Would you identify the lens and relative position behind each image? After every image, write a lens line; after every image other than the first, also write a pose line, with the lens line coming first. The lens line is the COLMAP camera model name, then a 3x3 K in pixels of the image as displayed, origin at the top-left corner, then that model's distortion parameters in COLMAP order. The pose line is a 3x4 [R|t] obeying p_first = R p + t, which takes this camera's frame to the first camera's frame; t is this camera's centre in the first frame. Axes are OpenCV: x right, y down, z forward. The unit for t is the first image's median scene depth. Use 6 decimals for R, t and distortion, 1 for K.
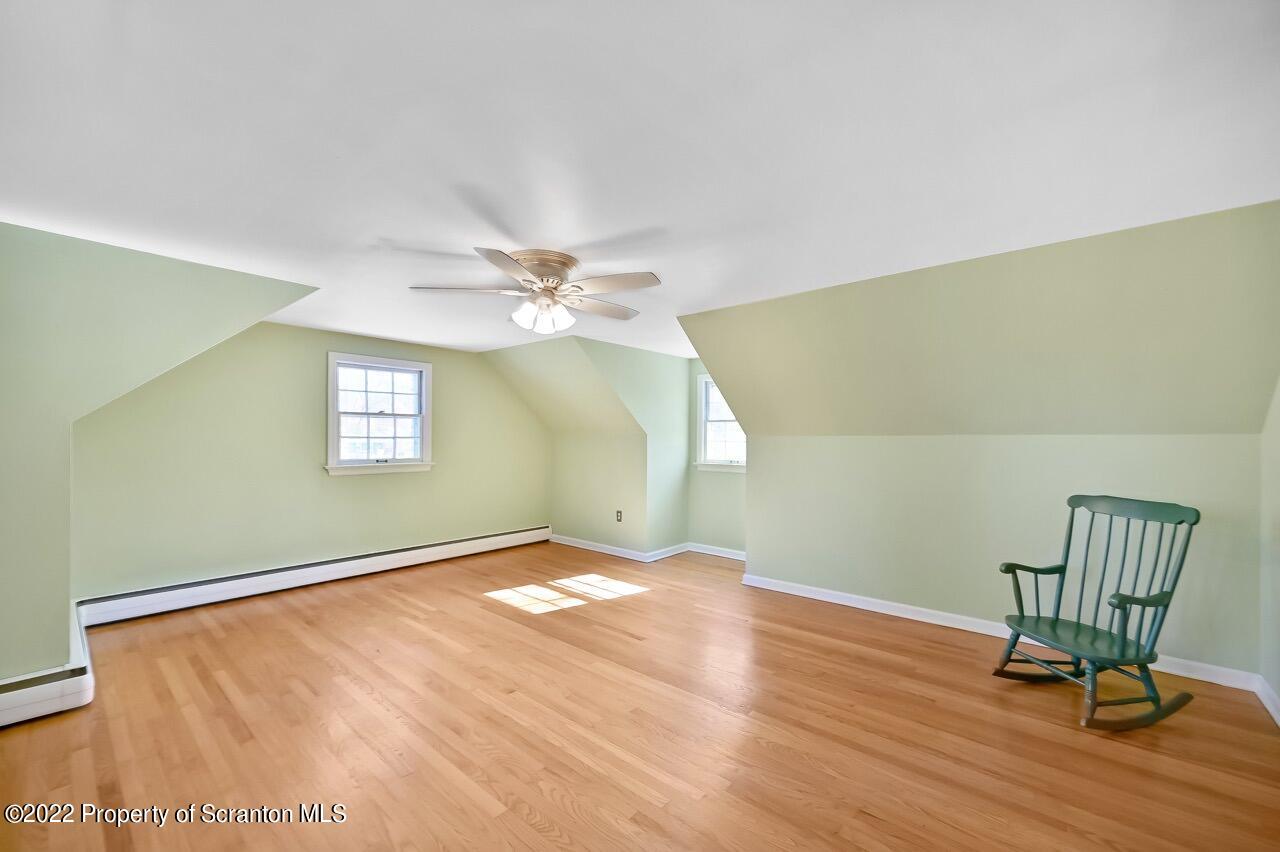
lens RADIAL K [[507.7, 0, 645.0], [0, 507.7, 434.2], [0, 0, 1]] dist [-0.005361, 0.000150]
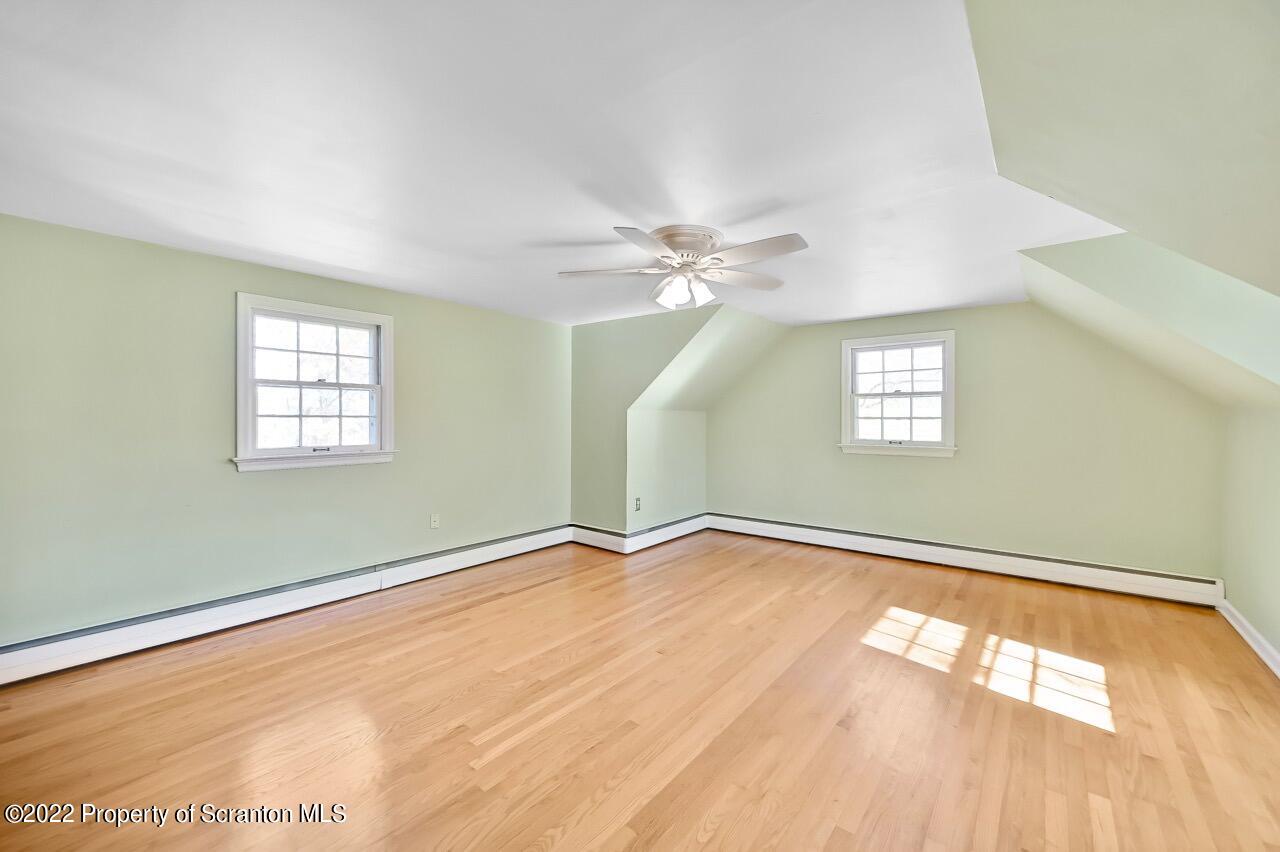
lens RADIAL K [[507.7, 0, 642.5], [0, 507.7, 421.2], [0, 0, 1]] dist [-0.005361, 0.000150]
pose [[0.029319, 0.000265, -0.999570, 0.476285], [0.005353, 0.999986, 0.000422, 0.010843], [0.999556, -0.005363, 0.029317, 0.551561]]
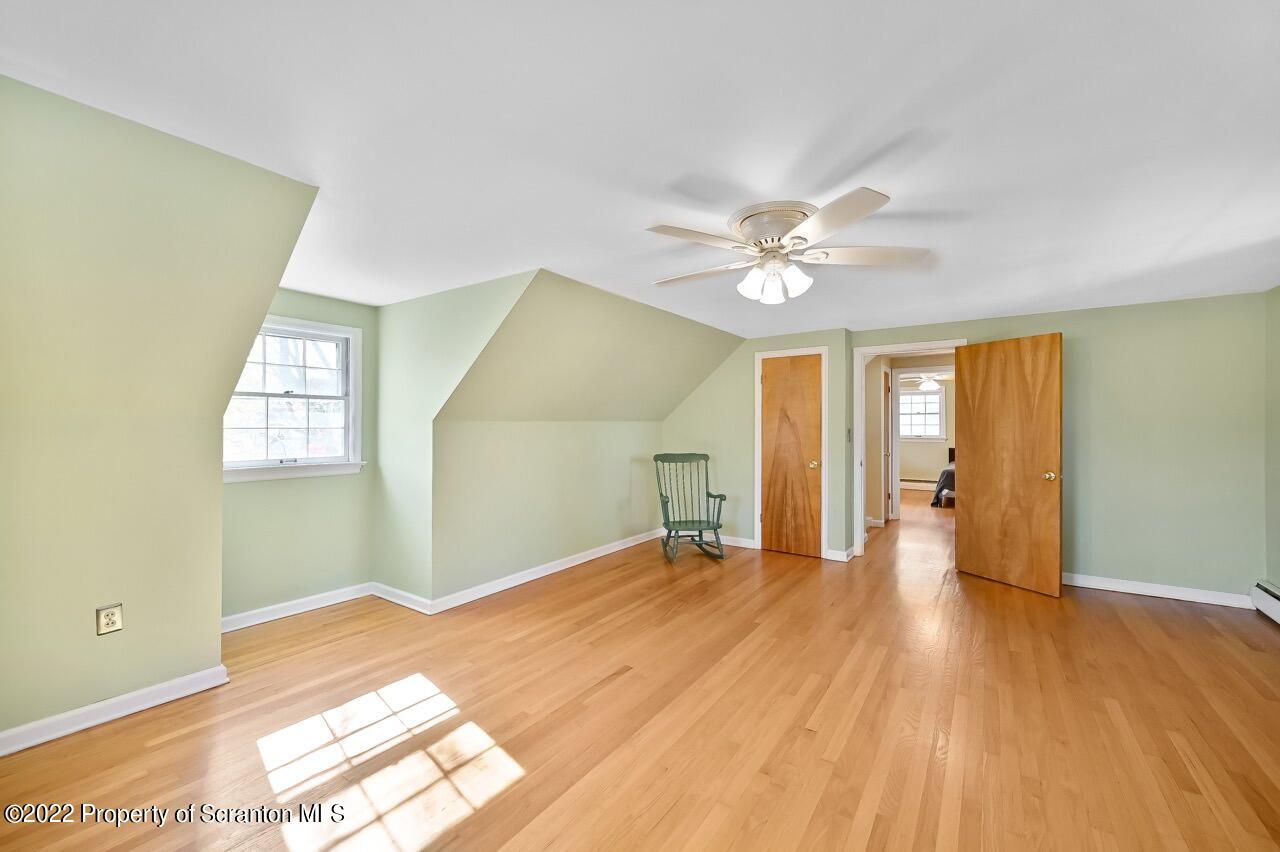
lens RADIAL K [[507.7, 0, 641.5], [0, 507.7, 421.8], [0, 0, 1]] dist [-0.005361, 0.000150]
pose [[-0.097943, -0.004198, 0.995183, -0.628416], [-0.009503, 0.999949, 0.003282, -0.000304], [-0.995147, -0.009136, -0.097978, 0.804433]]
